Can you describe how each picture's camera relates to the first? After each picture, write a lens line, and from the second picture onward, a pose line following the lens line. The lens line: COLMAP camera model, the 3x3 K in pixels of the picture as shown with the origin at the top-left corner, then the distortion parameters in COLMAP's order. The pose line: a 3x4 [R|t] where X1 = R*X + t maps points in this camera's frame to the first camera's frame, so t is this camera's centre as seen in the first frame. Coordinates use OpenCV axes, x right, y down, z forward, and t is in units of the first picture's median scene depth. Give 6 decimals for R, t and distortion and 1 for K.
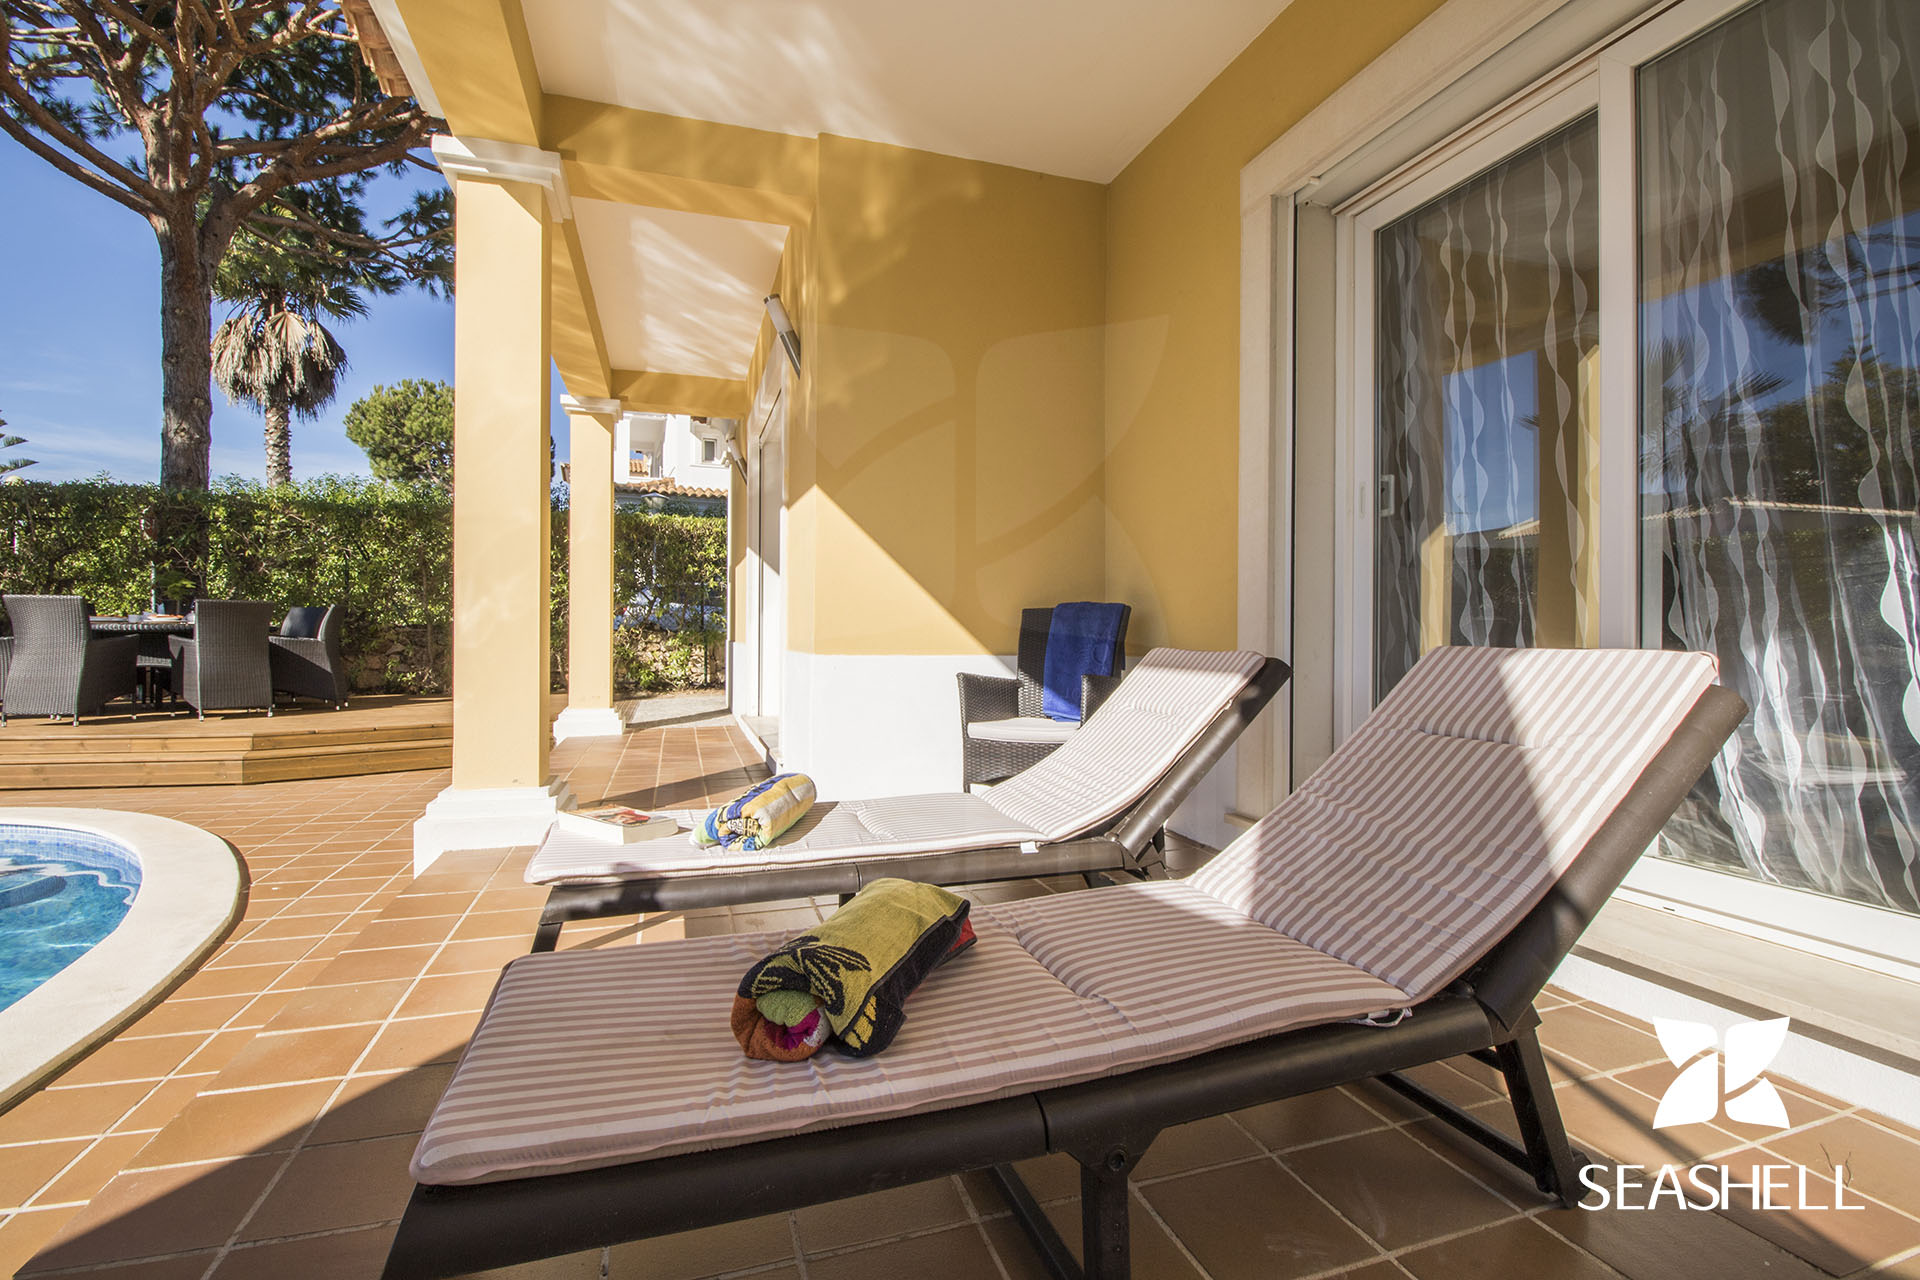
lens RADIAL K [[893.2, 0, 973.5], [0, 893.2, 640.3], [0, 0, 1]] dist [0.001087, -0.012724]
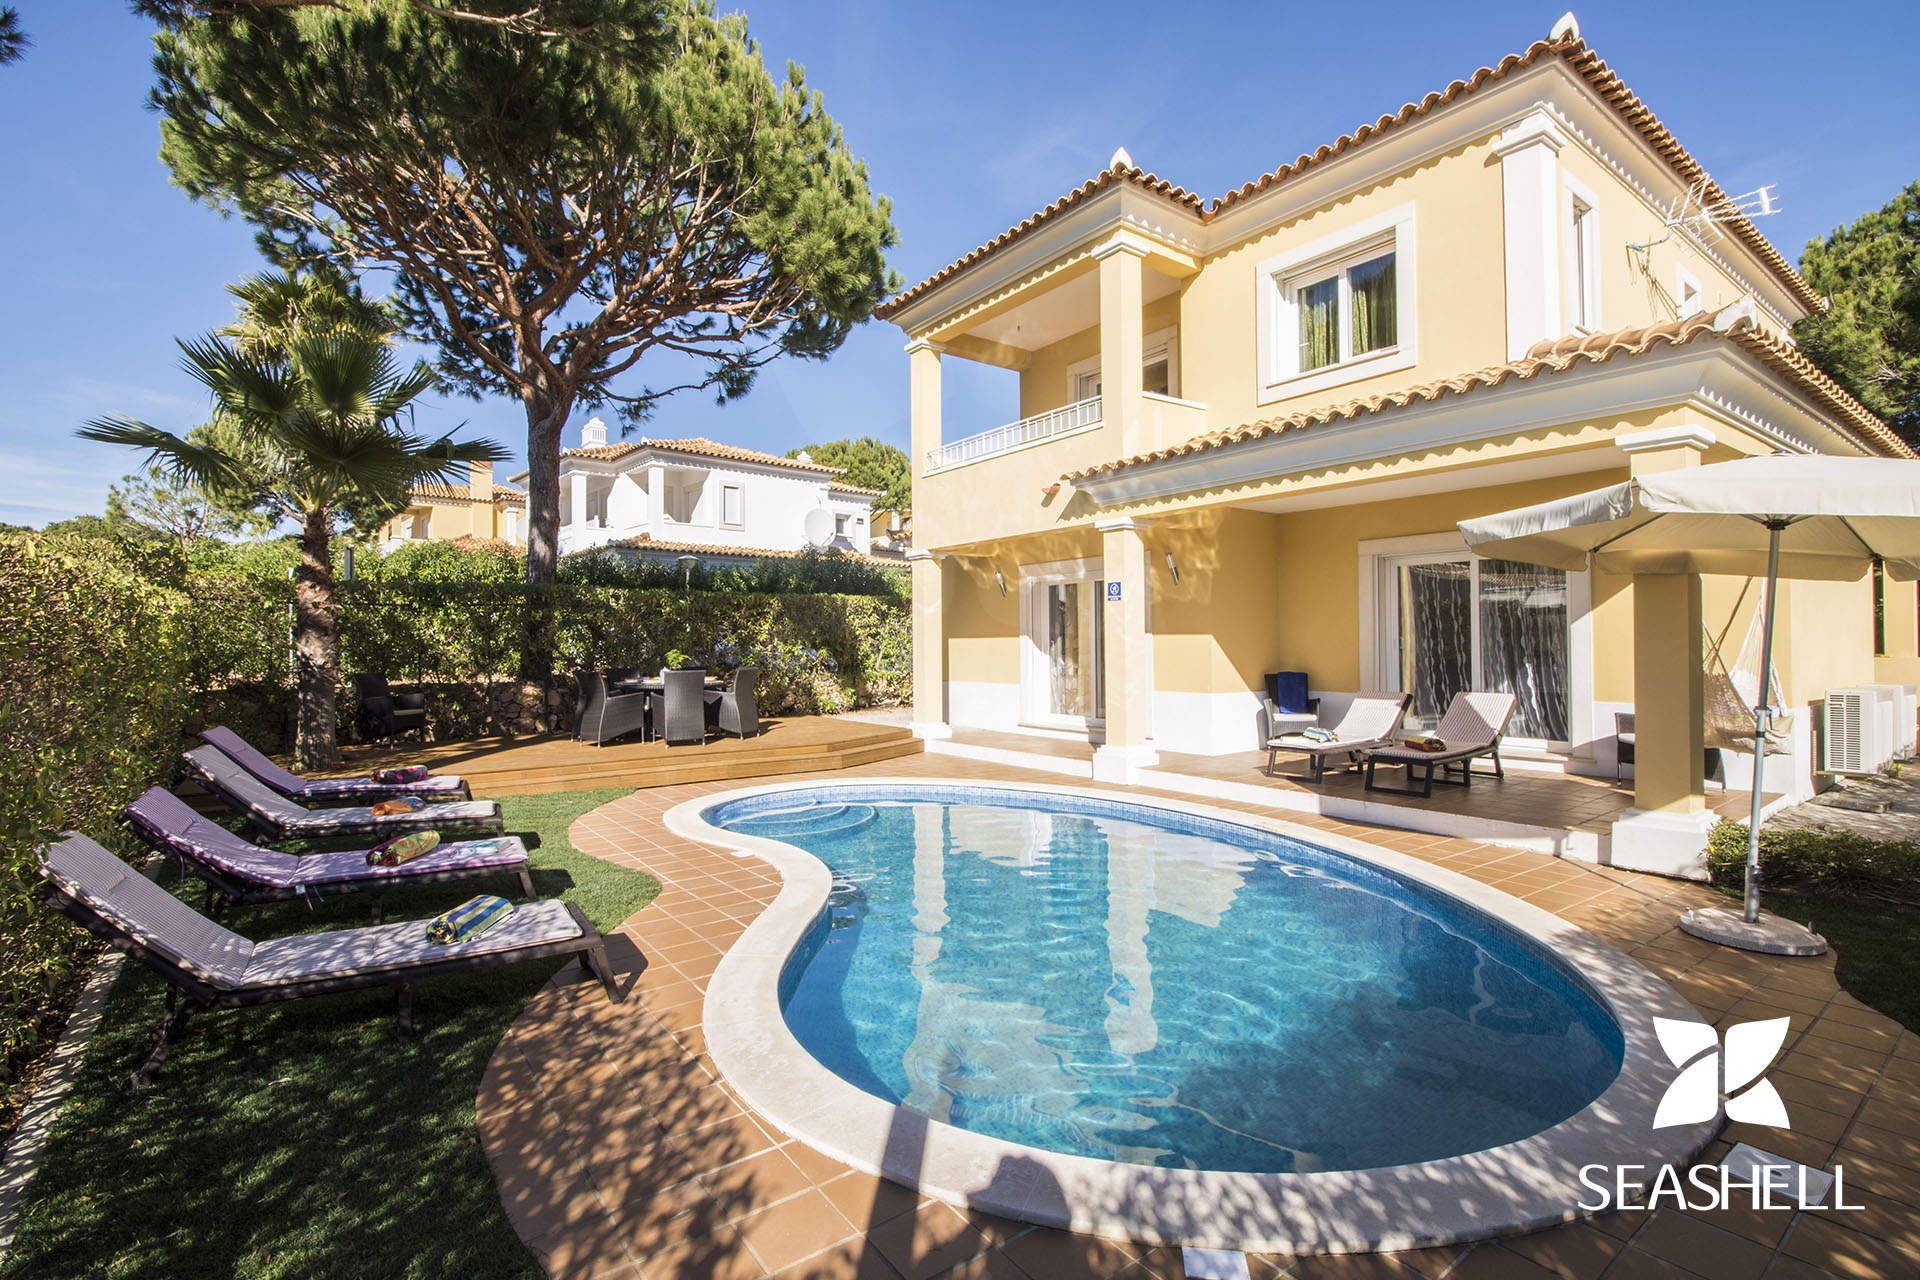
lens RADIAL K [[893.2, 0, 973.5], [0, 893.2, 640.3], [0, 0, 1]] dist [0.001087, -0.012724]
pose [[0.949910, -0.011387, 0.312317, -3.026134], [0.015372, 0.999829, -0.010299, -0.234494], [-0.312147, 0.014584, 0.949922, -2.429529]]
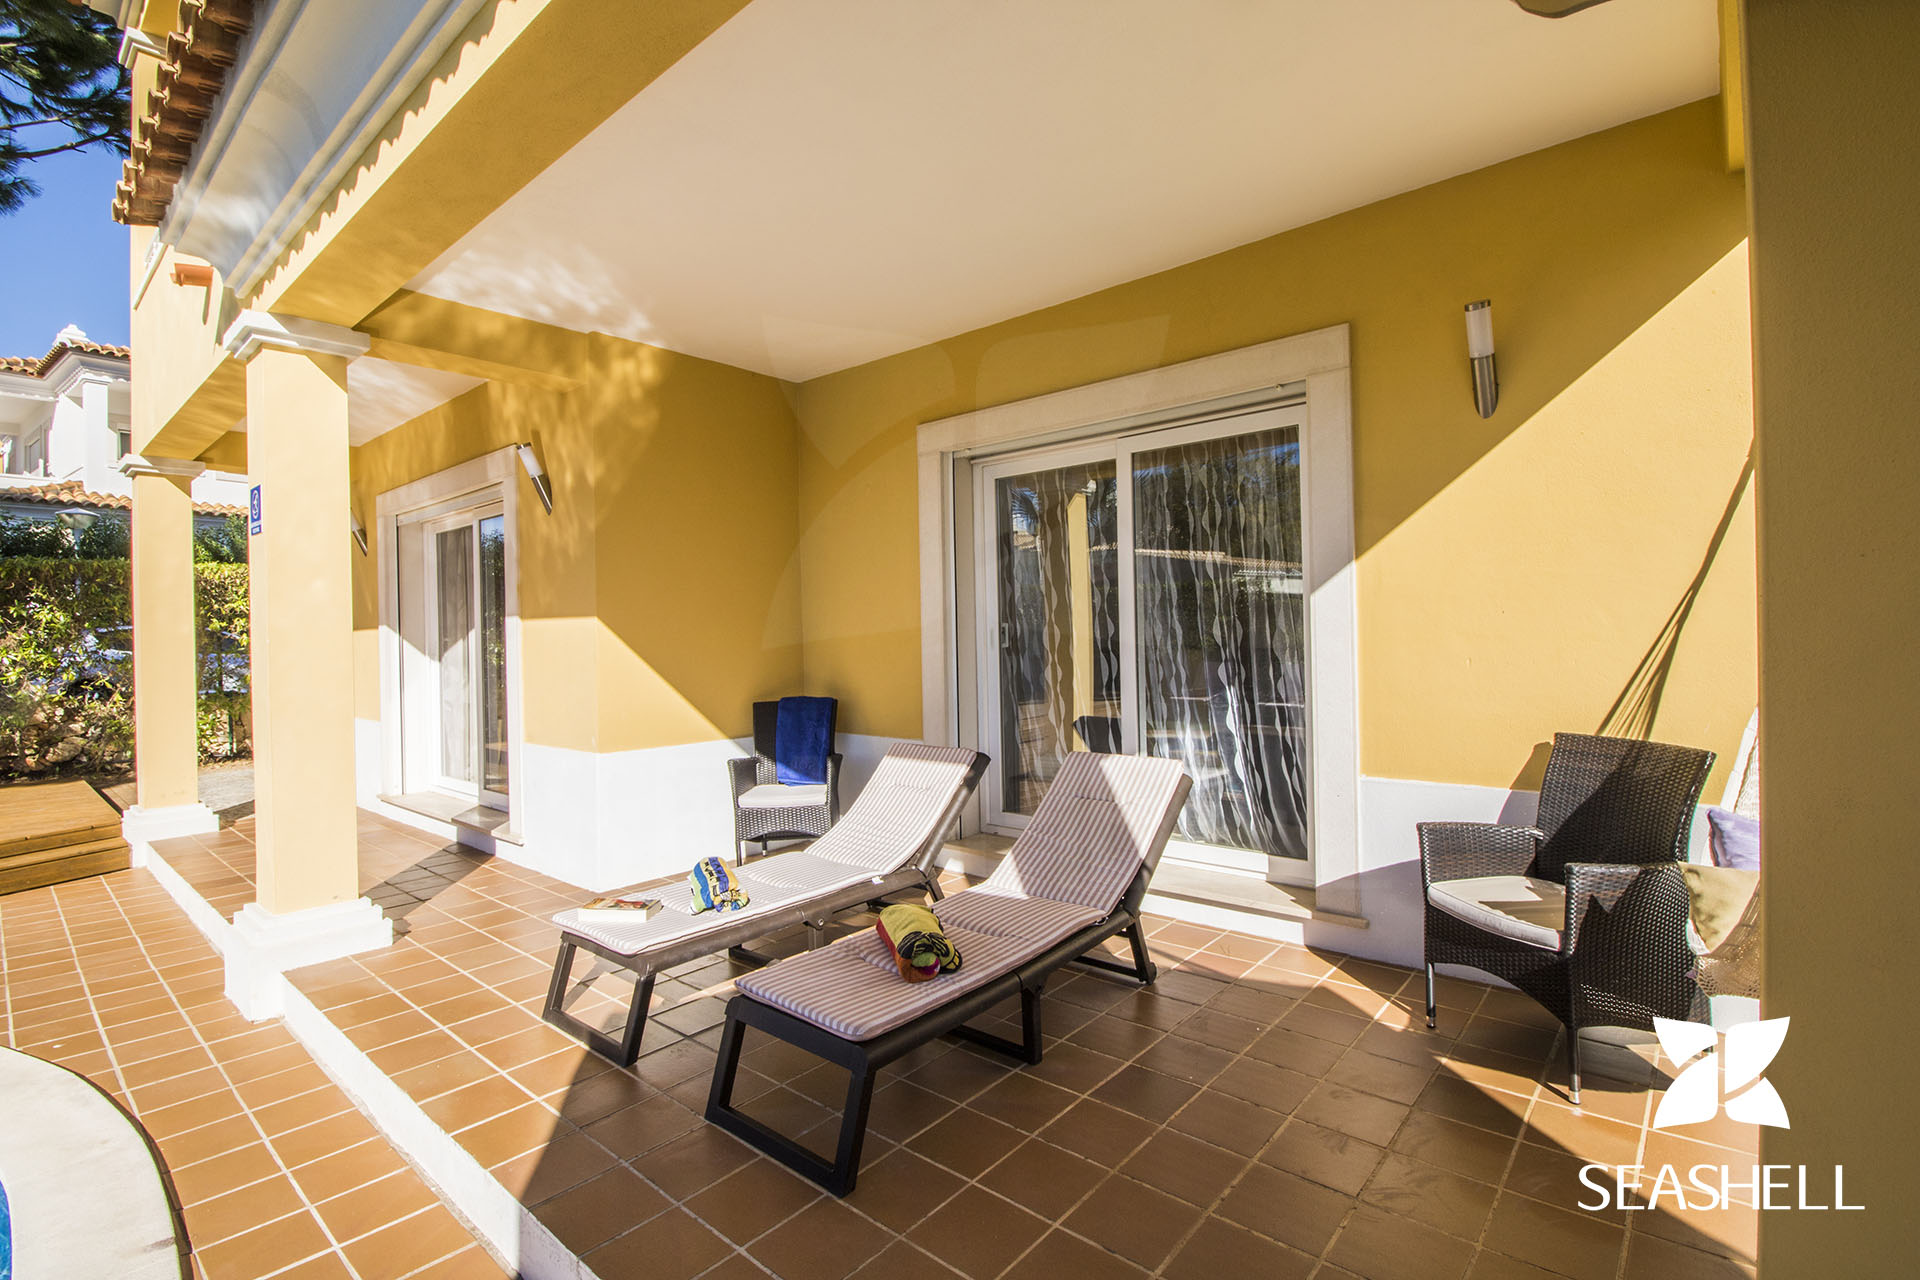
lens RADIAL K [[869.9, 0, 989.9], [0, 869.9, 635.8], [0, 0, 1]] dist [0.001199, -0.009317]
pose [[0.850236, -0.016769, 0.526135, -0.601435], [0.024983, 0.999652, -0.008511, -0.212683], [-0.525809, 0.020381, 0.850359, -0.536868]]
